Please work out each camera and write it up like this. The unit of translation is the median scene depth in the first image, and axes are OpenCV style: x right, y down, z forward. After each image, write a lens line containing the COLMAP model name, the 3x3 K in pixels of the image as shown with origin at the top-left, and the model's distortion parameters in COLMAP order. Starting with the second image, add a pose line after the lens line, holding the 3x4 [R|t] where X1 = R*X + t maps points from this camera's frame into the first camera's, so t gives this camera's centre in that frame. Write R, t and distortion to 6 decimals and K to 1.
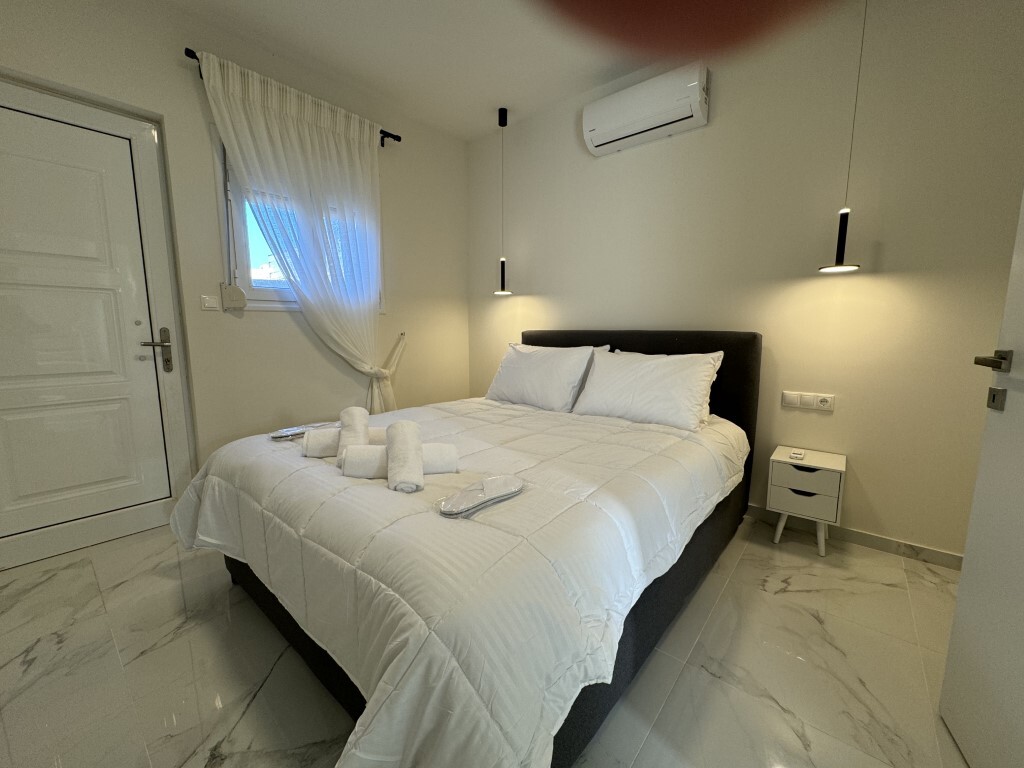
lens RADIAL K [[417.4, 0, 512.0], [0, 417.4, 384.0], [0, 0, 1]] dist [-0.004099, -0.000139]
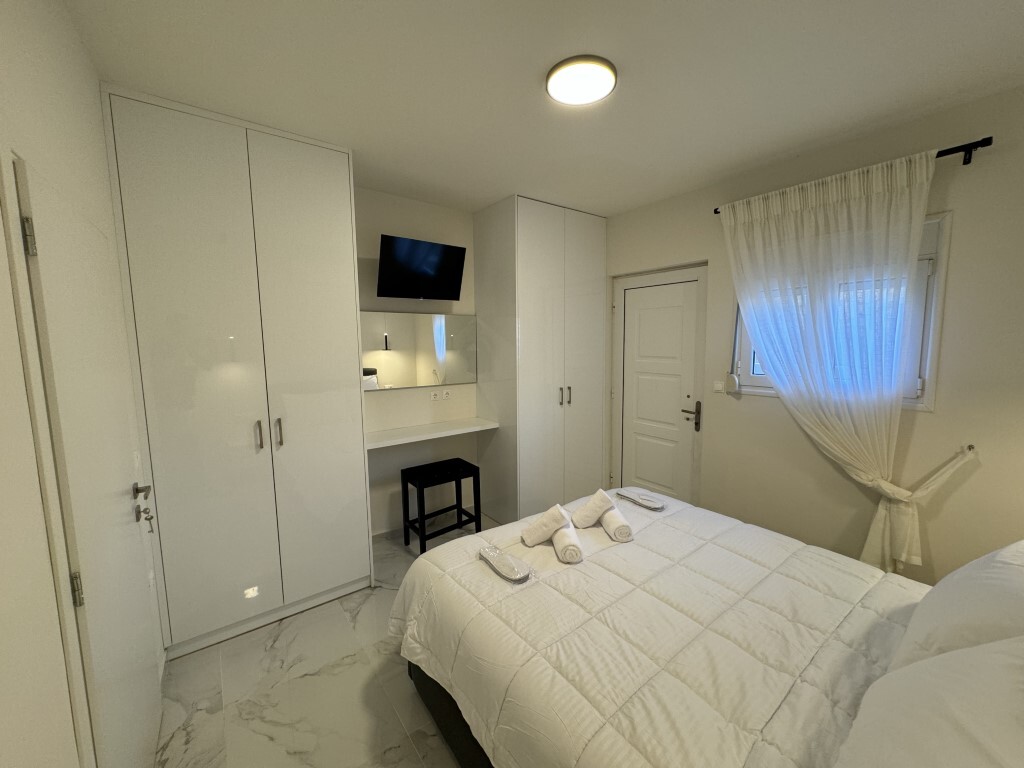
lens RADIAL K [[394.2, 0, 517.3], [0, 394.2, 383.9], [0, 0, 1]] dist [-0.005221, -0.000040]
pose [[-0.216399, 0.104219, -0.970726, 0.595811], [-0.122846, 0.983477, 0.132974, -0.281420], [0.968546, 0.148025, -0.200020, 0.610687]]
